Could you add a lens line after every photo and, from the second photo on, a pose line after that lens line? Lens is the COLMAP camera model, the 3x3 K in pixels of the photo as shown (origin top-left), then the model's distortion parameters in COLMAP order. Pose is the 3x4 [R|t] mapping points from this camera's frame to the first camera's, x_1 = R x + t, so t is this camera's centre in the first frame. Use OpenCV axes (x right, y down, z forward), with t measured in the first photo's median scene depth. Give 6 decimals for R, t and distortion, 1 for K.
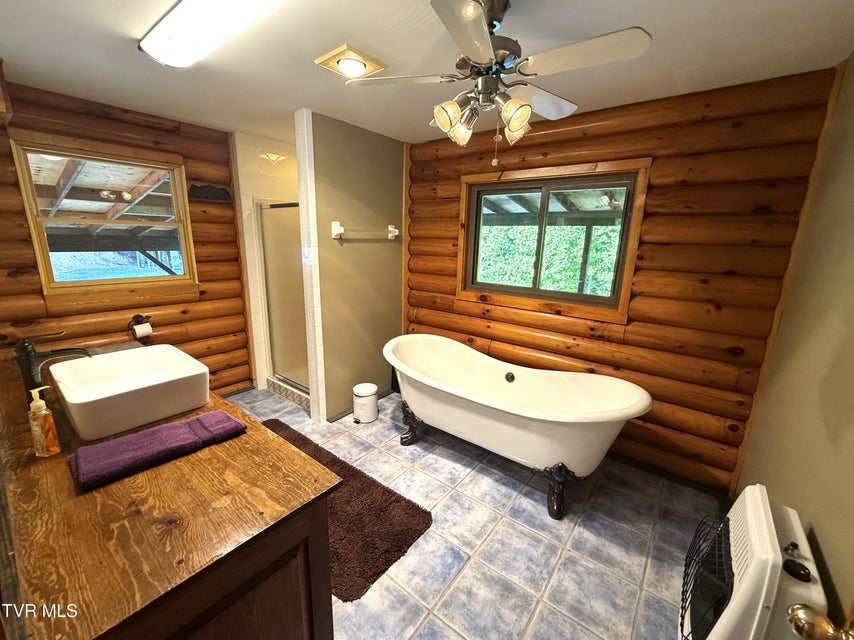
lens RADIAL K [[347.9, 0, 439.7], [0, 347.9, 319.2], [0, 0, 1]] dist [0.000725, -0.000054]
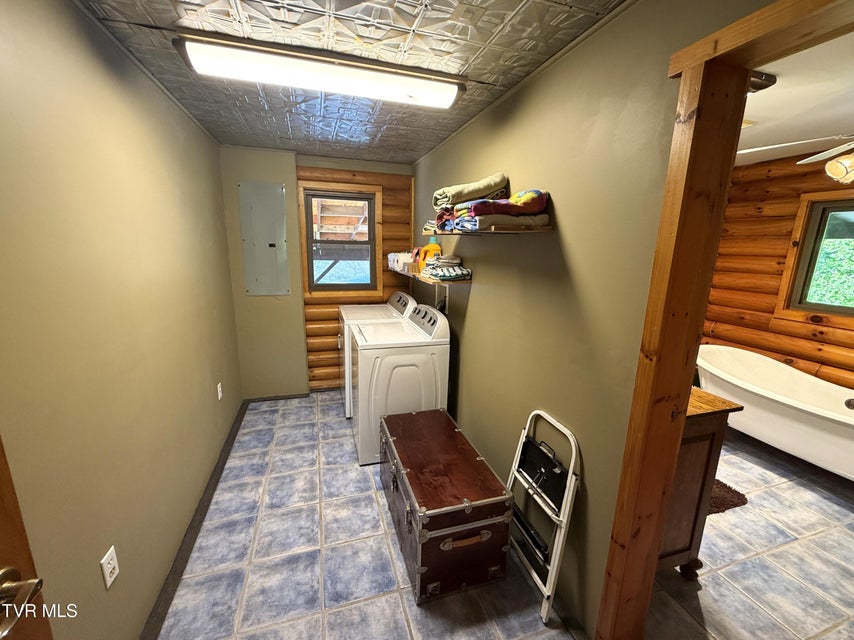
lens RADIAL K [[354.7, 0, 427.0], [0, 354.7, 320.0], [0, 0, 1]] dist [0.001729, -0.000053]
pose [[0.812792, 0.111133, -0.571855, -0.186226], [-0.130375, 0.991437, 0.007369, 0.075065], [0.567778, 0.068566, 0.820321, -0.410451]]
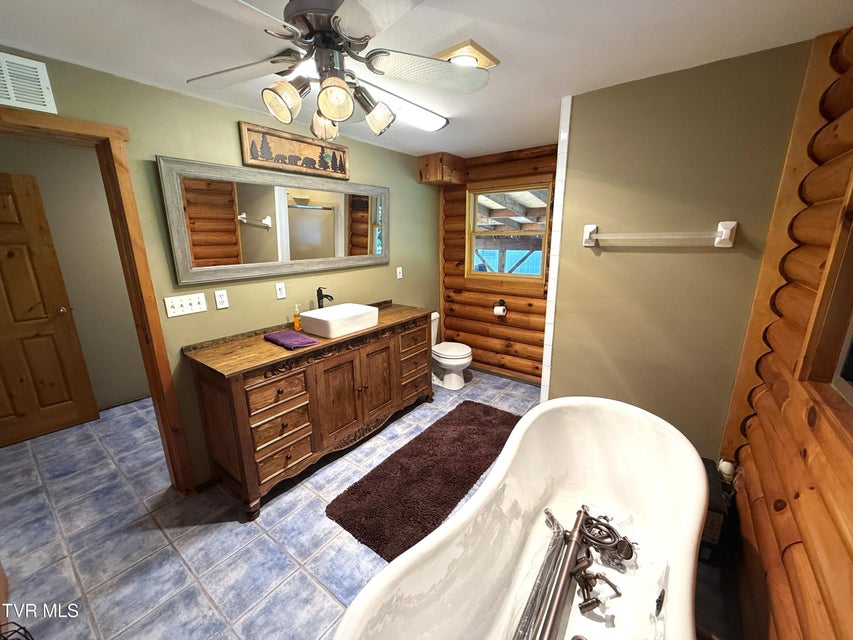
lens RADIAL K [[349.0, 0, 420.9], [0, 349.0, 321.5], [0, 0, 1]] dist [-0.003098, -0.000208]
pose [[-0.017498, 0.219883, -0.975369, 0.477646], [-0.215540, 0.951753, 0.218425, -0.150218], [0.976338, 0.214053, 0.030740, 0.602418]]
